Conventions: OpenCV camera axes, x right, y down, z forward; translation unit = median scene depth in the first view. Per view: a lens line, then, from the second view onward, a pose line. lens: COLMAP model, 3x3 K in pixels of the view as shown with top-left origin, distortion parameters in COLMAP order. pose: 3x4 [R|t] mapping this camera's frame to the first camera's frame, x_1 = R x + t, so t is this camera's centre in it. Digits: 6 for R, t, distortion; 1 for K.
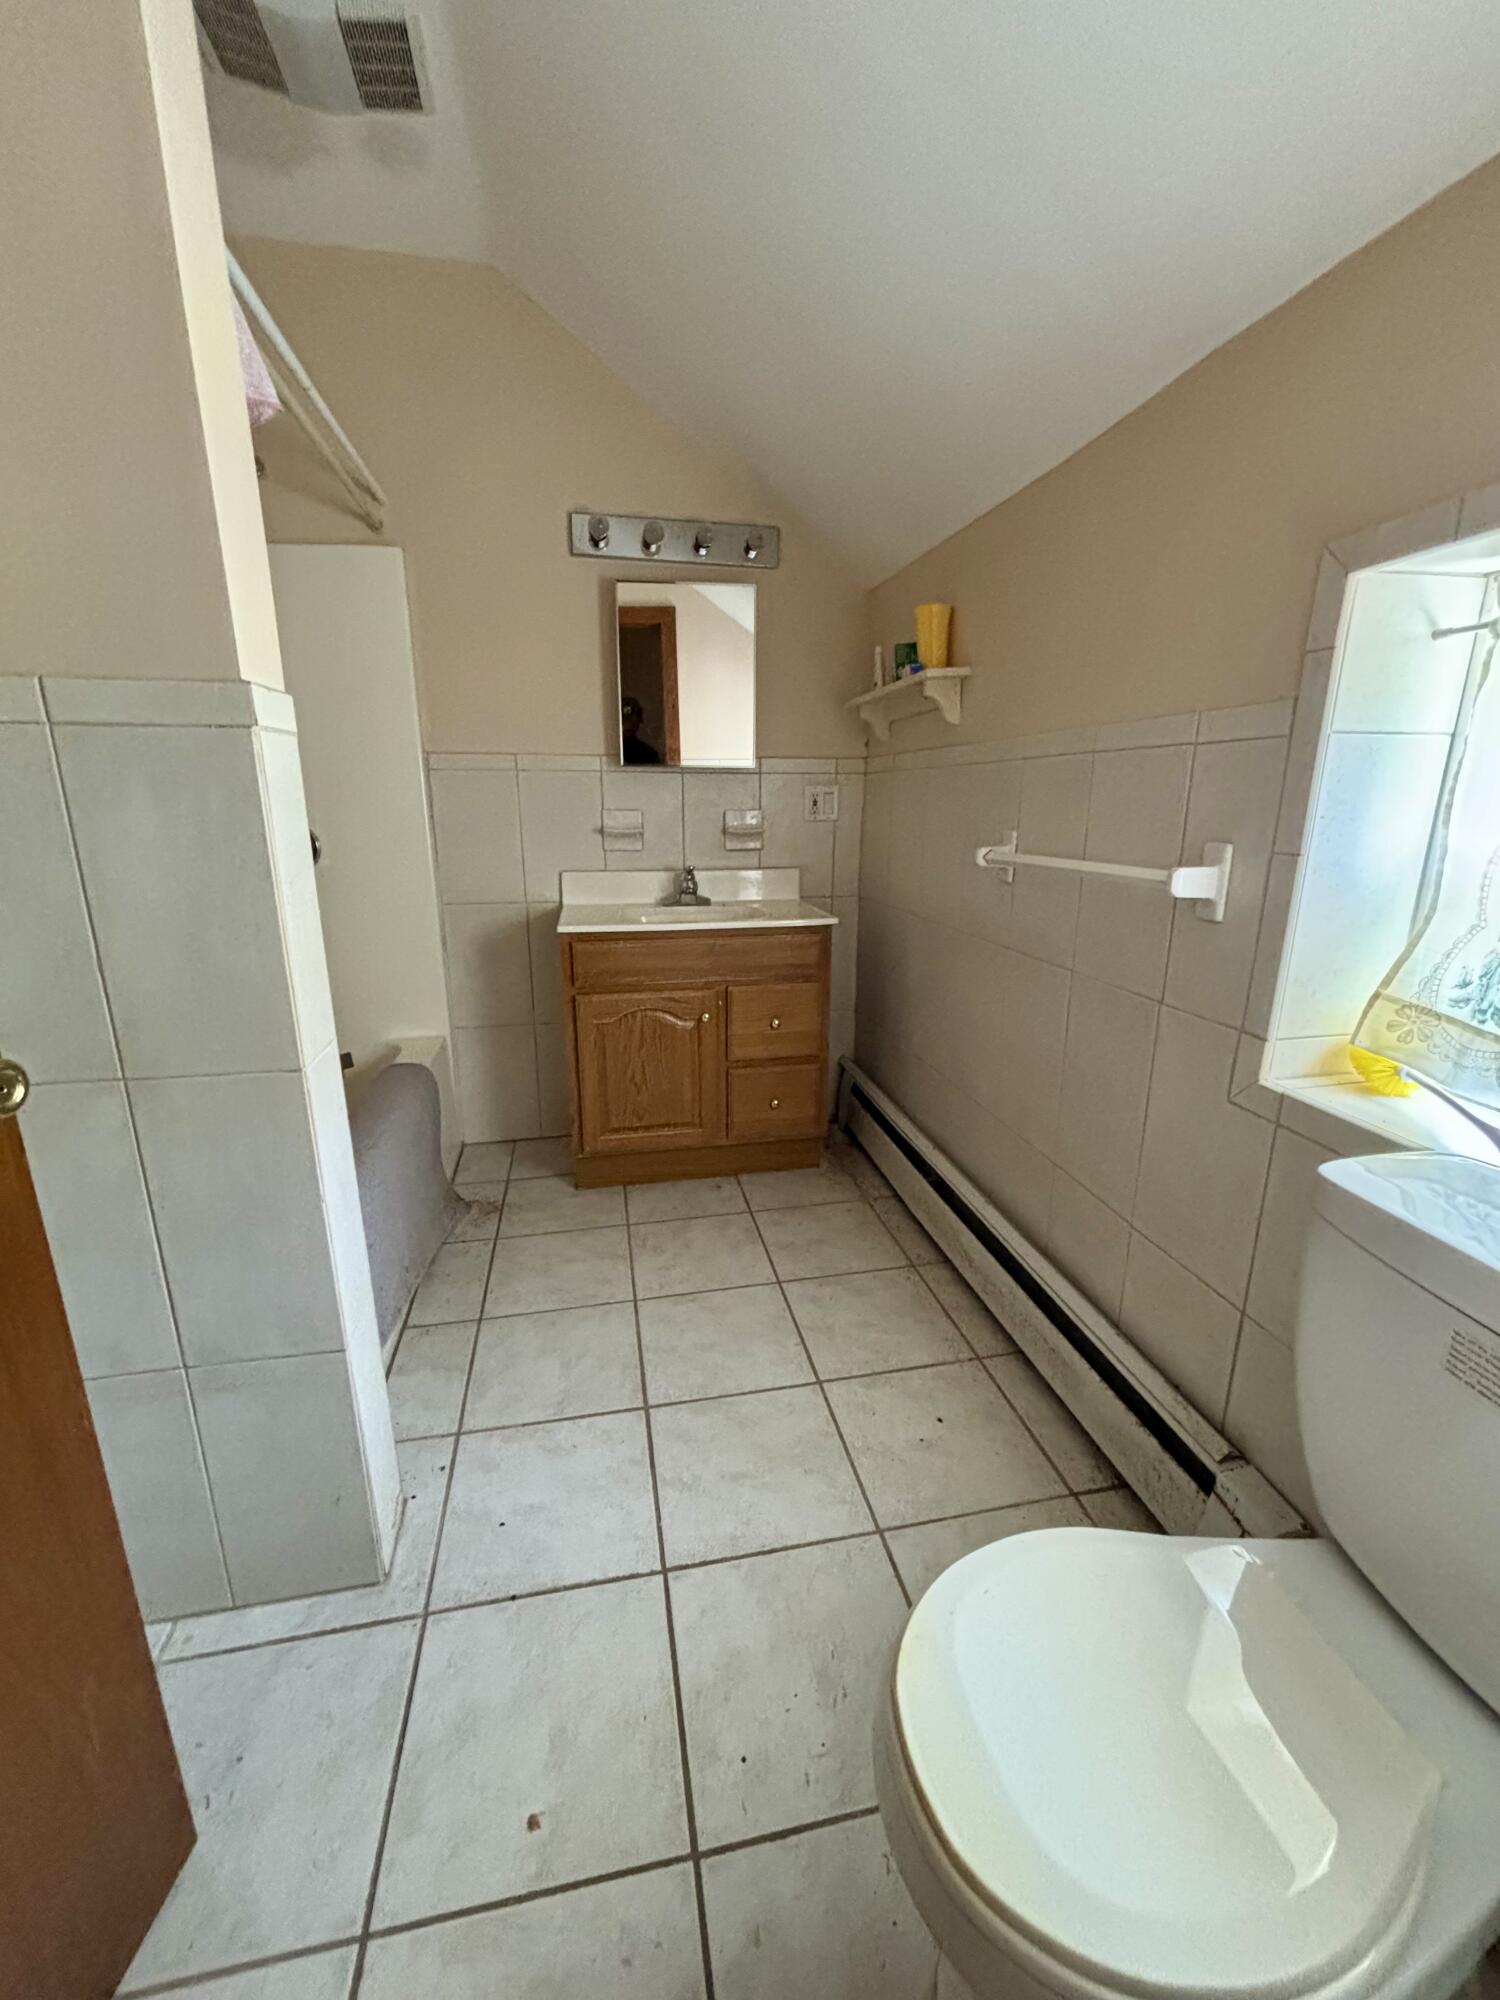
lens RADIAL K [[807.0, 0, 746.9], [0, 807.0, 1005.2], [0, 0, 1]] dist [-0.000580, -0.000286]
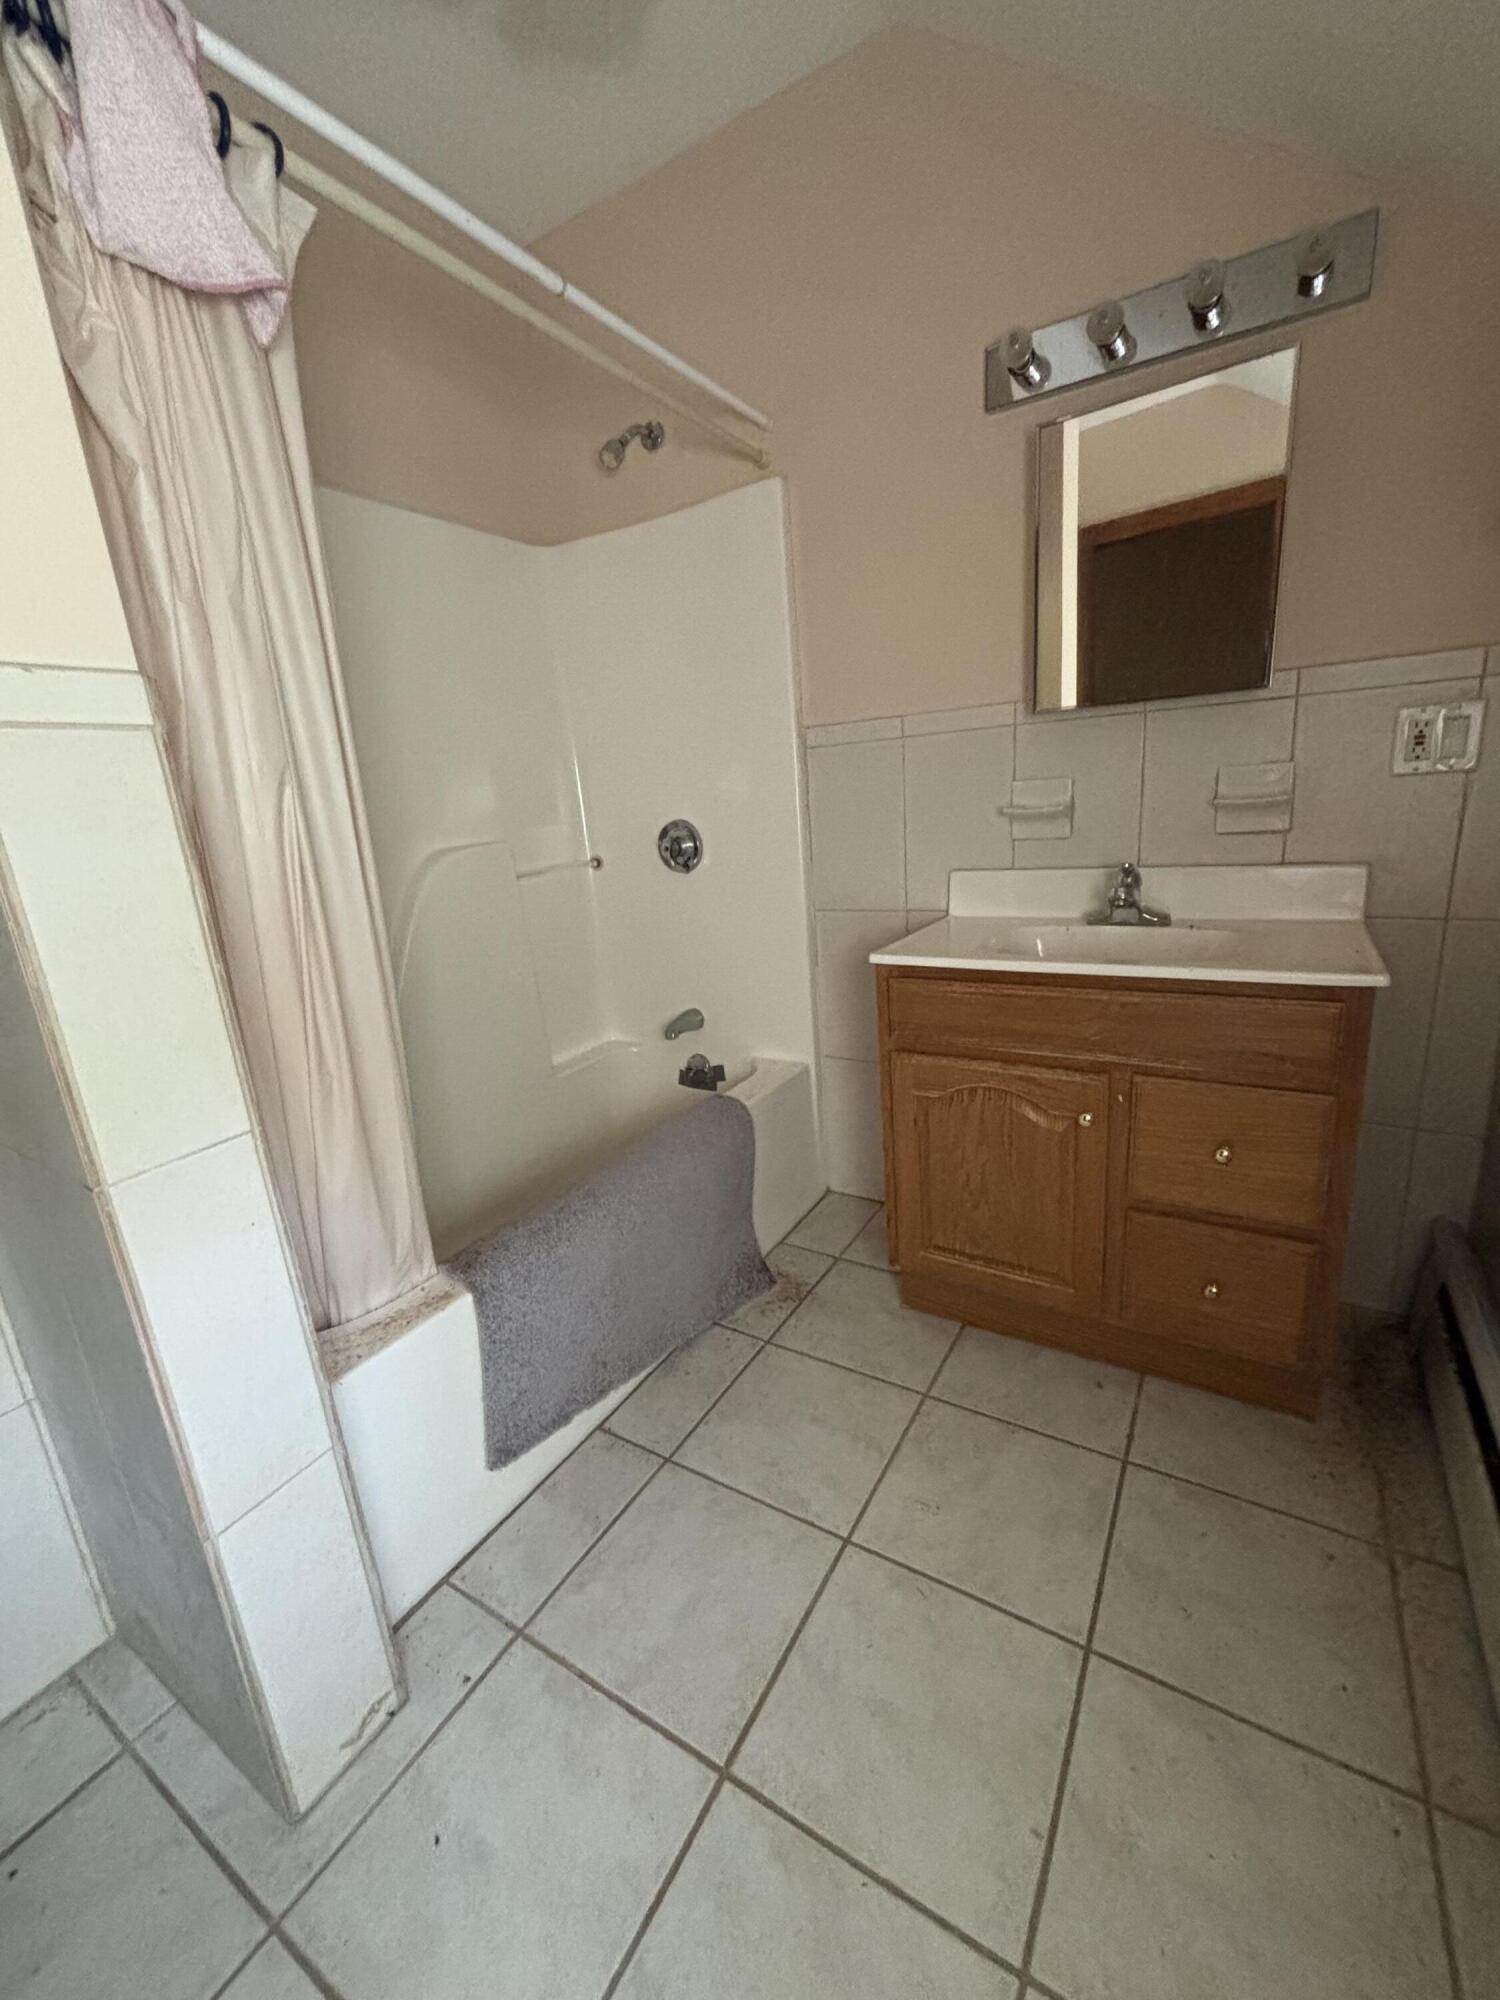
lens RADIAL K [[807.0, 0, 750.3], [0, 807.0, 999.1], [0, 0, 1]] dist [-0.000580, -0.000286]
pose [[0.730038, 0.114385, -0.673765, 0.156779], [-0.097102, 0.993252, 0.063412, -0.084723], [0.676472, 0.019131, 0.736219, 0.368219]]
